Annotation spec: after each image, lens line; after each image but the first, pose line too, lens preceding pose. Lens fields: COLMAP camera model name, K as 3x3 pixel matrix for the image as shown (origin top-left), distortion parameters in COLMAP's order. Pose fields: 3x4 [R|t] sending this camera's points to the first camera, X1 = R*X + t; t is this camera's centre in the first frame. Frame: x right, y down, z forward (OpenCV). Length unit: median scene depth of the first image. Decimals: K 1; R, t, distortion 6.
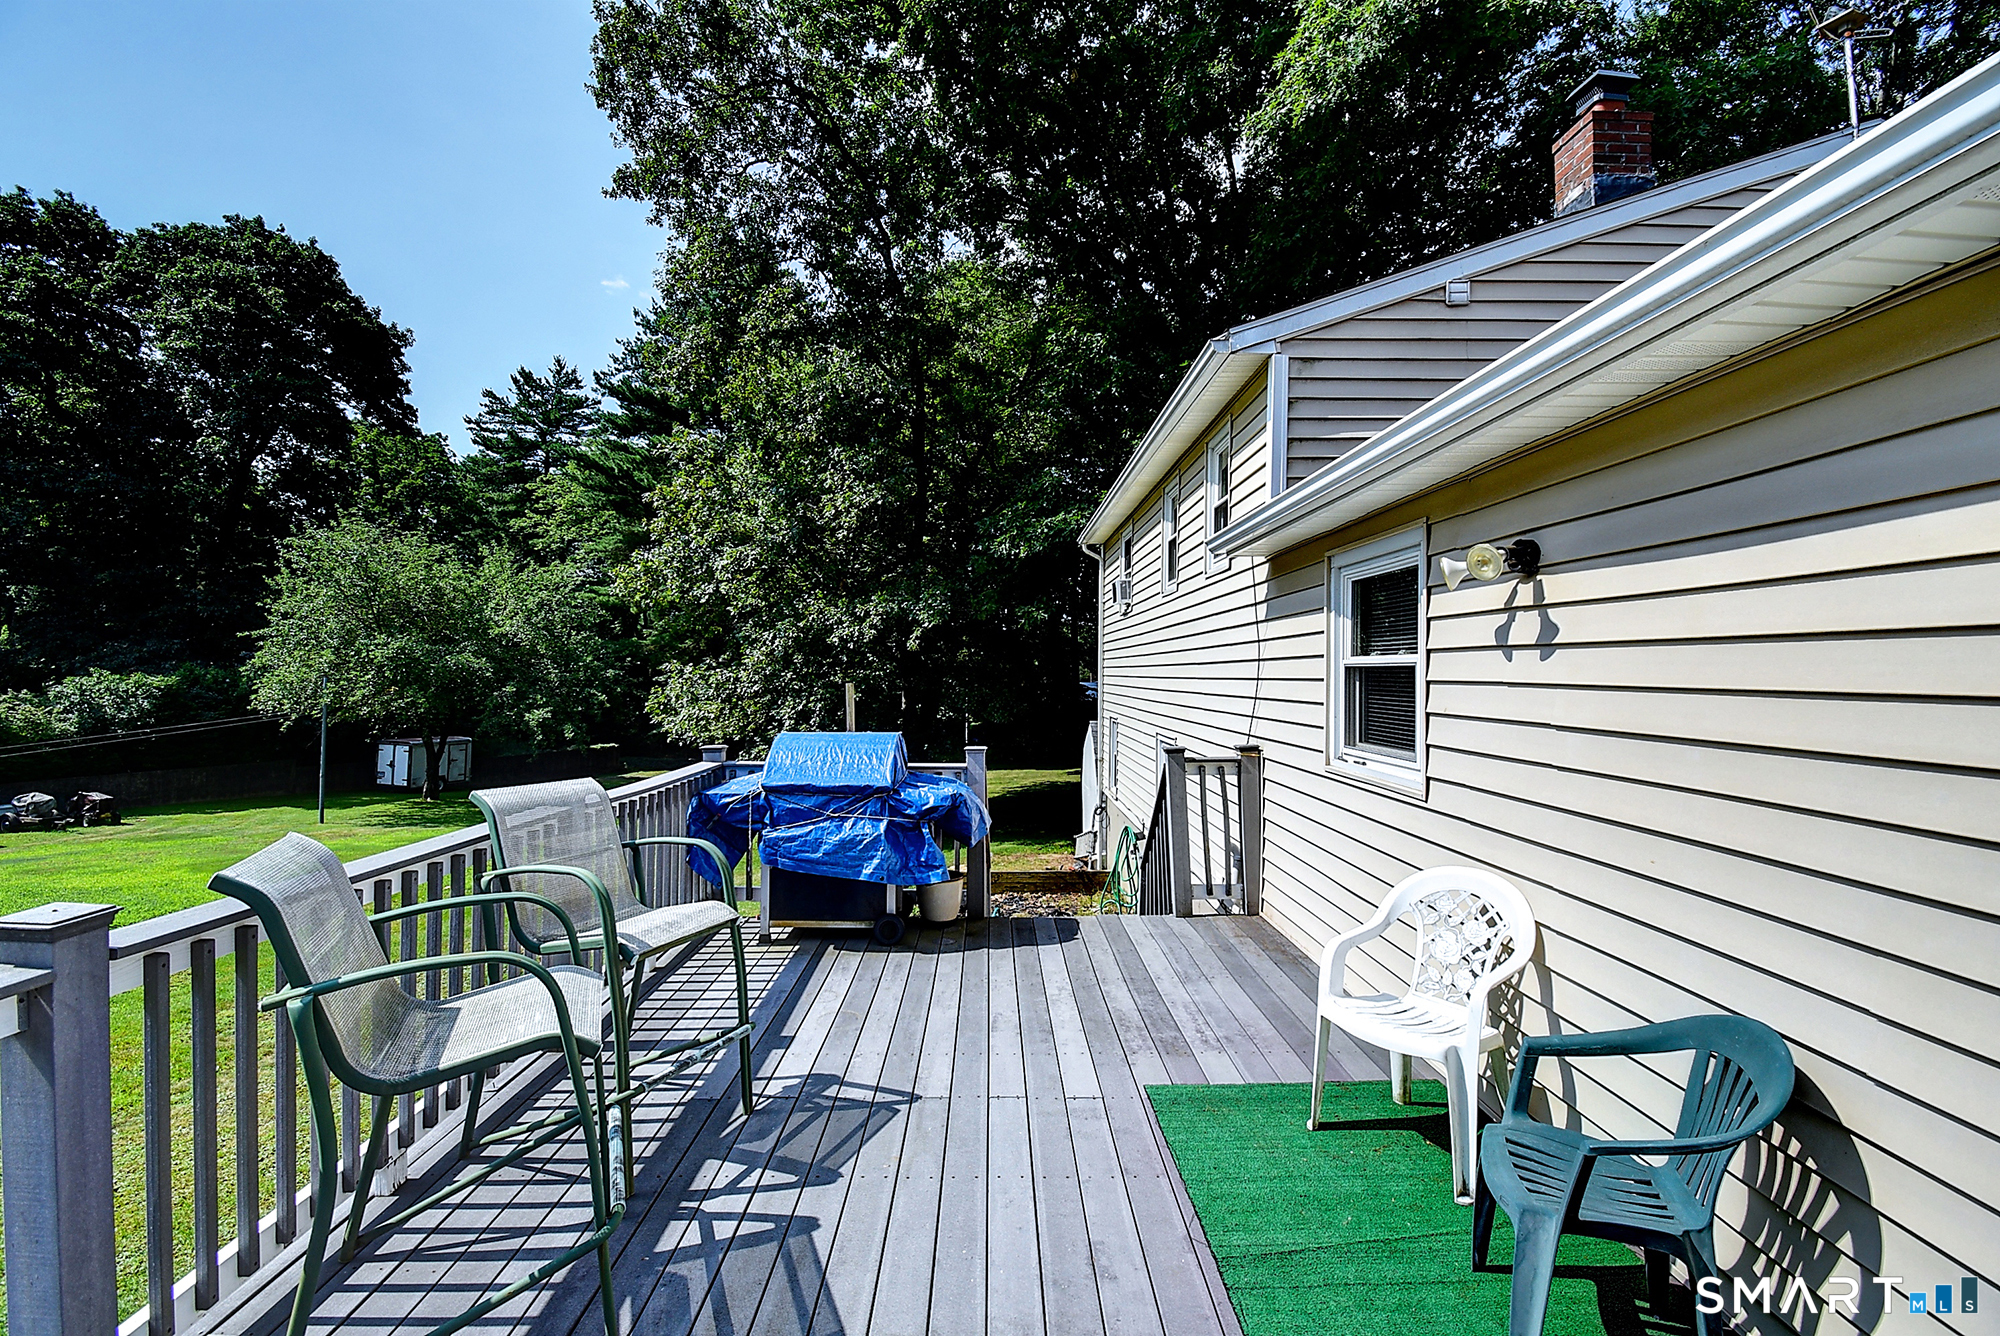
lens RADIAL K [[888.7, 0, 1000.0], [0, 888.7, 668.0], [0, 0, 1]] dist [0.014809, -0.023848]
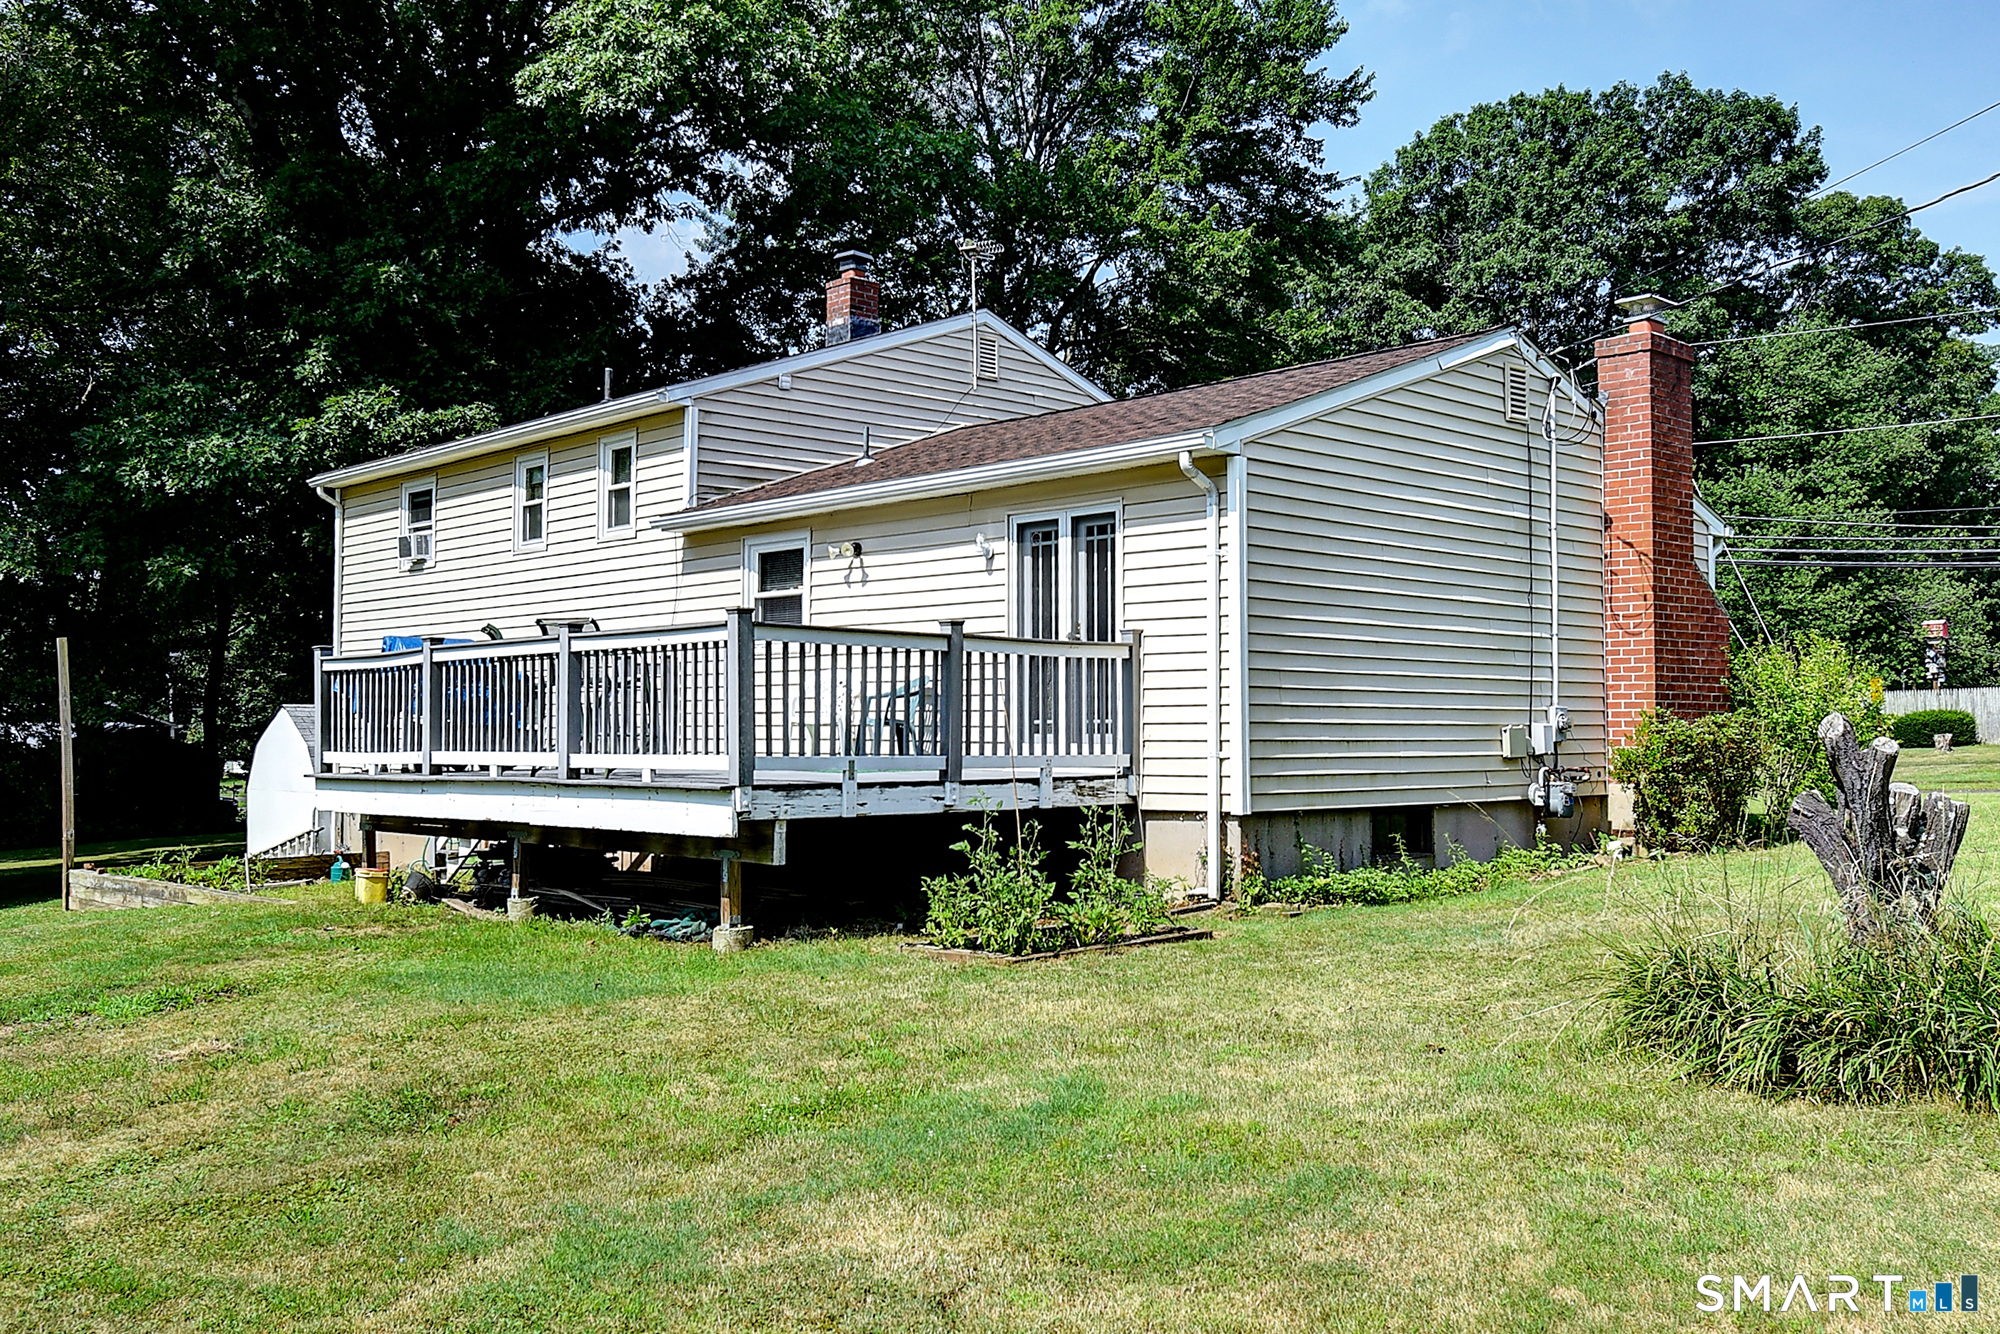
lens RADIAL K [[1772.1, 0, 1000.0], [0, 1772.1, 667.0], [0, 0, 1]] dist [0.003388, 0.000033]
pose [[0.735071, 0.020652, 0.677676, -1.739424], [-0.000791, 0.999561, -0.029603, 0.250493], [-0.677990, 0.021224, 0.734765, -2.064977]]
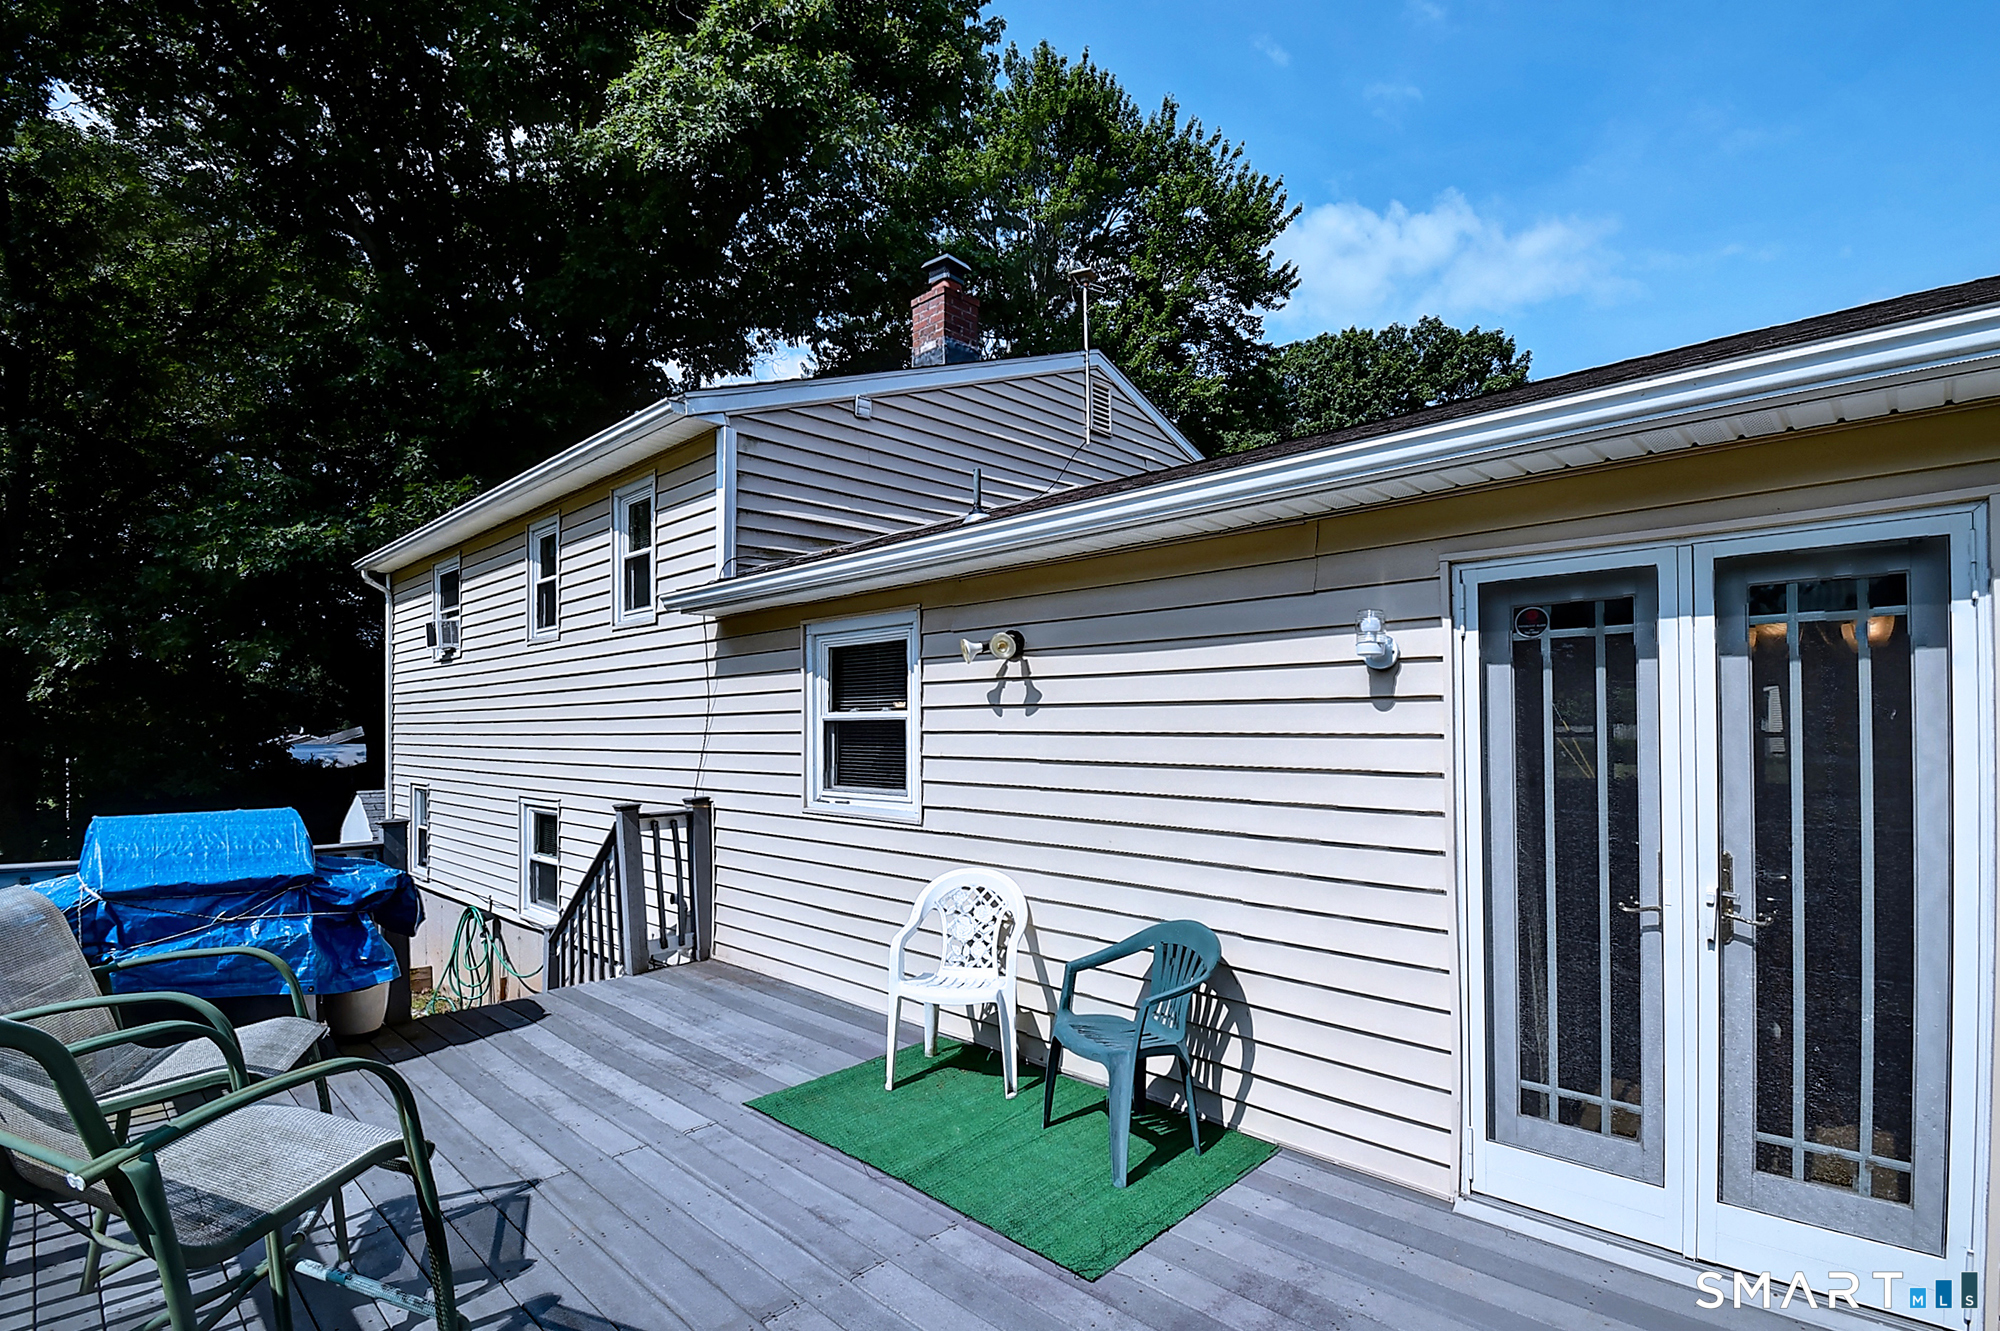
lens RADIAL K [[950.0, 0, 990.0], [0, 950.0, 724.0], [0, 0, 1]] dist [0.009854, -0.000408]
pose [[0.714521, -0.004778, 0.699598, -0.320796], [0.004659, 0.999987, 0.002071, 0.001050], [-0.699599, 0.001779, 0.714534, -0.036751]]
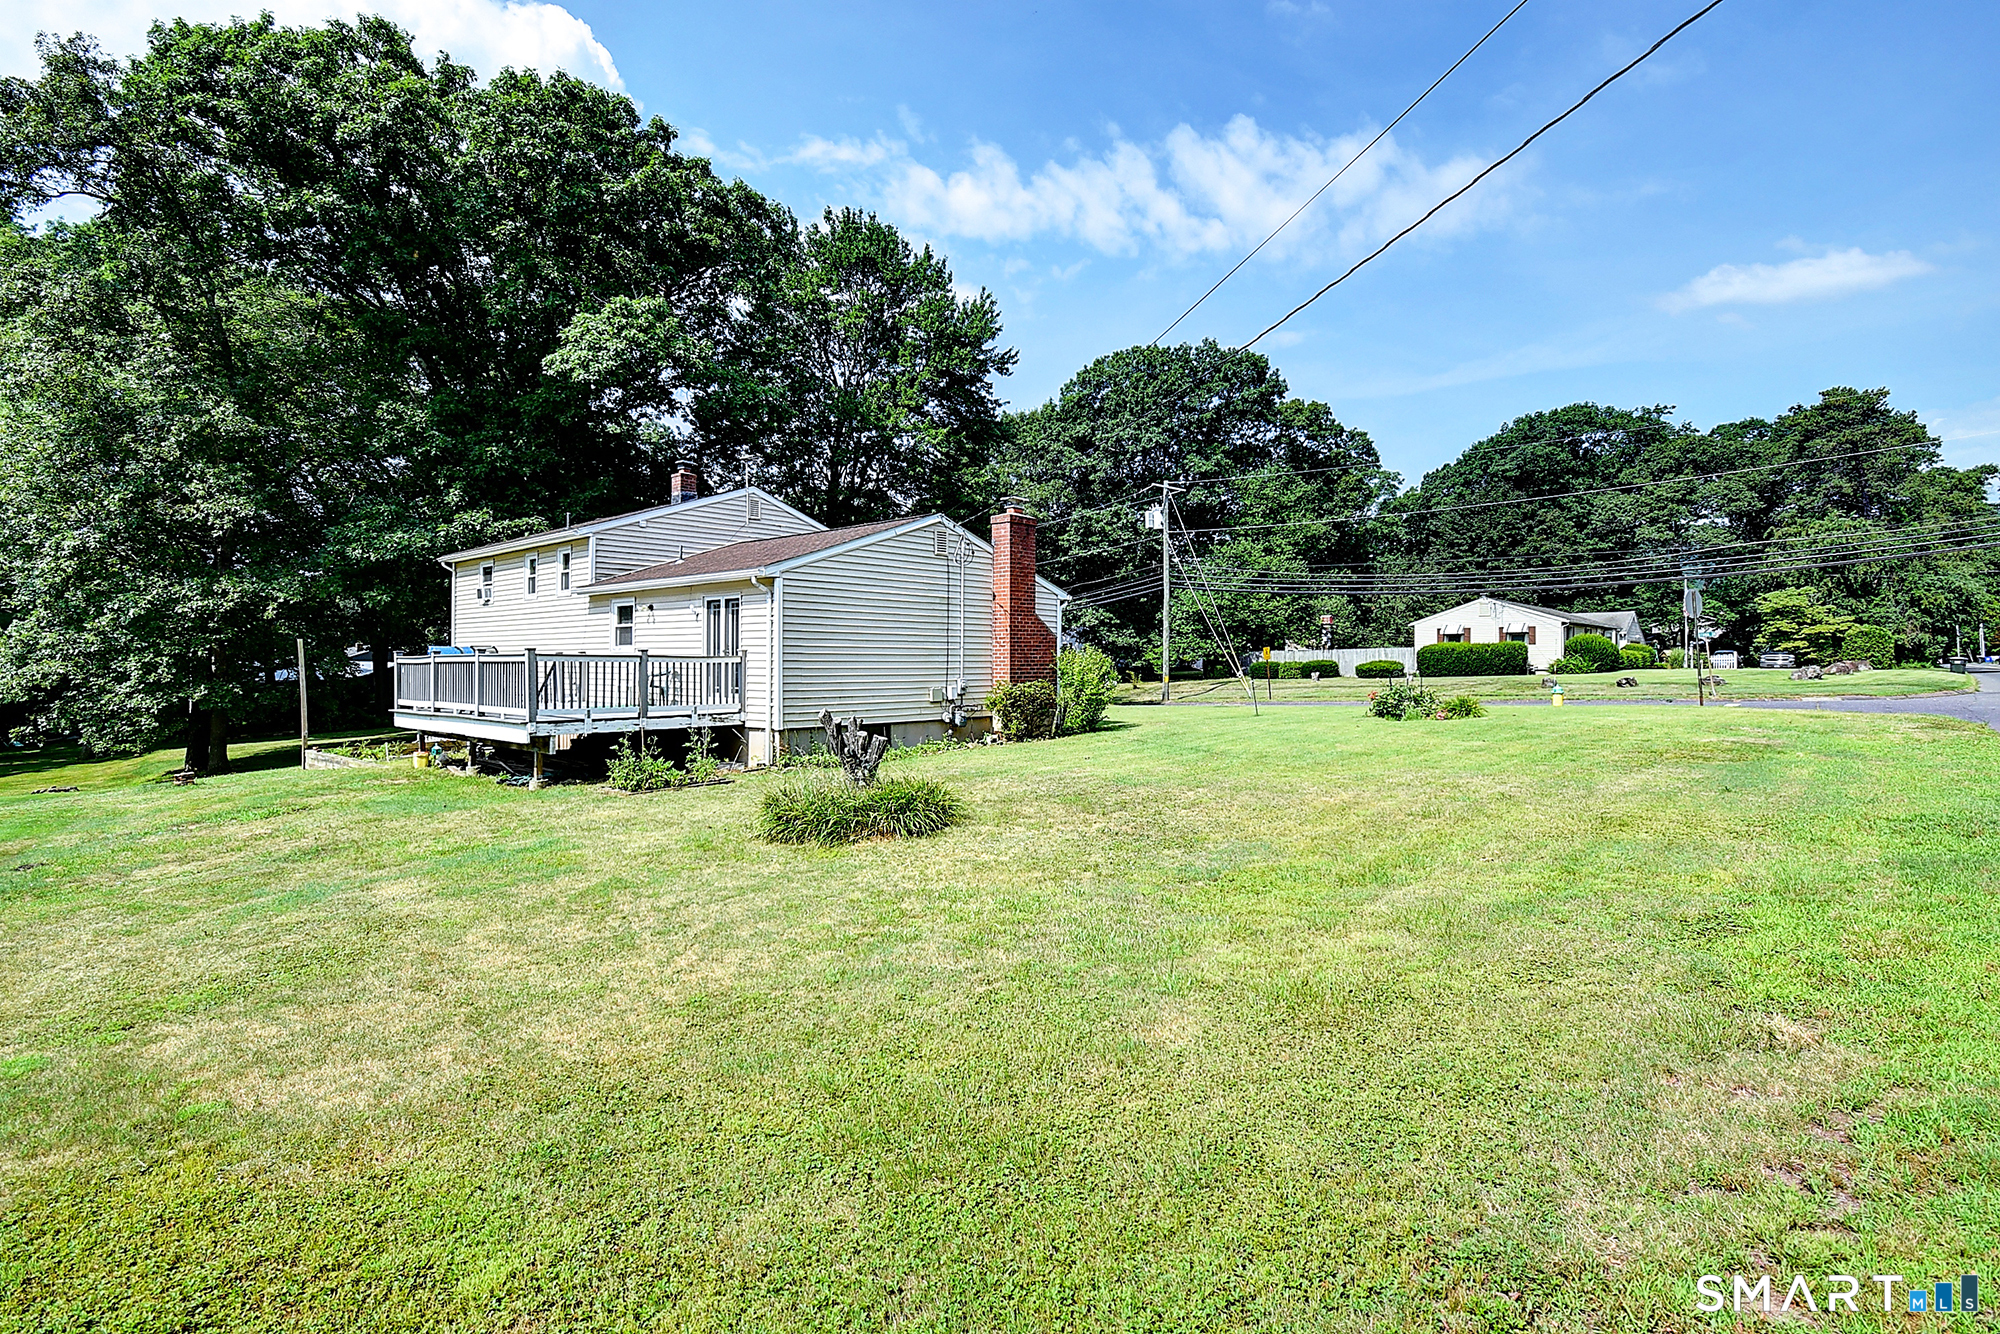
lens RADIAL K [[942.4, 0, 1000.0], [0, 942.4, 667.0], [0, 0, 1]] dist [0.021502, -0.020522]
pose [[0.683779, -0.007699, 0.729649, -1.570513], [-0.002725, 0.999910, 0.013104, 0.119987], [-0.729684, -0.010948, 0.683697, -3.250857]]
